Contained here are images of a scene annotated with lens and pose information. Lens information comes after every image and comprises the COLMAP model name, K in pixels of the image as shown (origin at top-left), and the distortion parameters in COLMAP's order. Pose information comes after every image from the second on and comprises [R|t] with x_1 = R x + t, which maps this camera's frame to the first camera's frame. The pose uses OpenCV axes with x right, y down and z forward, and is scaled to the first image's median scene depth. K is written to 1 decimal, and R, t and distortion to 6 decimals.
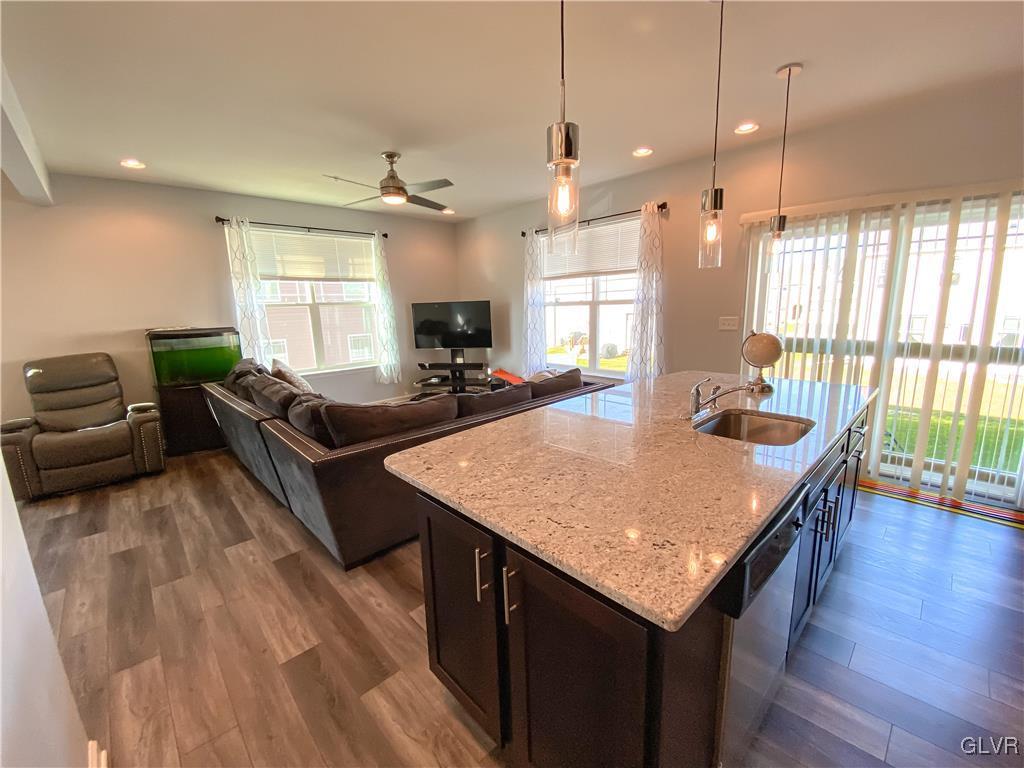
lens RADIAL K [[414.9, 0, 506.0], [0, 414.9, 384.1], [0, 0, 1]] dist [0.008637, -0.011579]
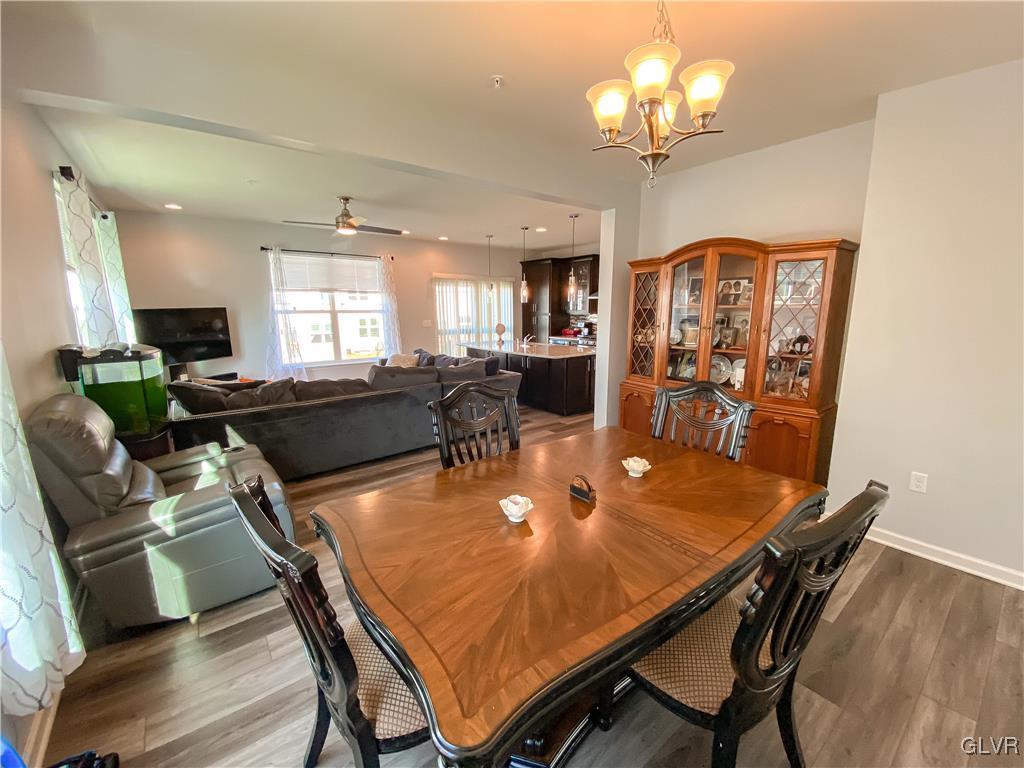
lens RADIAL K [[414.9, 0, 512.9], [0, 414.9, 383.5], [0, 0, 1]] dist [0.008637, -0.011579]
pose [[0.093687, -0.160142, 0.982638, -1.629713], [0.185556, 0.972494, 0.140797, -0.067182], [-0.978157, 0.169143, 0.120826, 0.418959]]
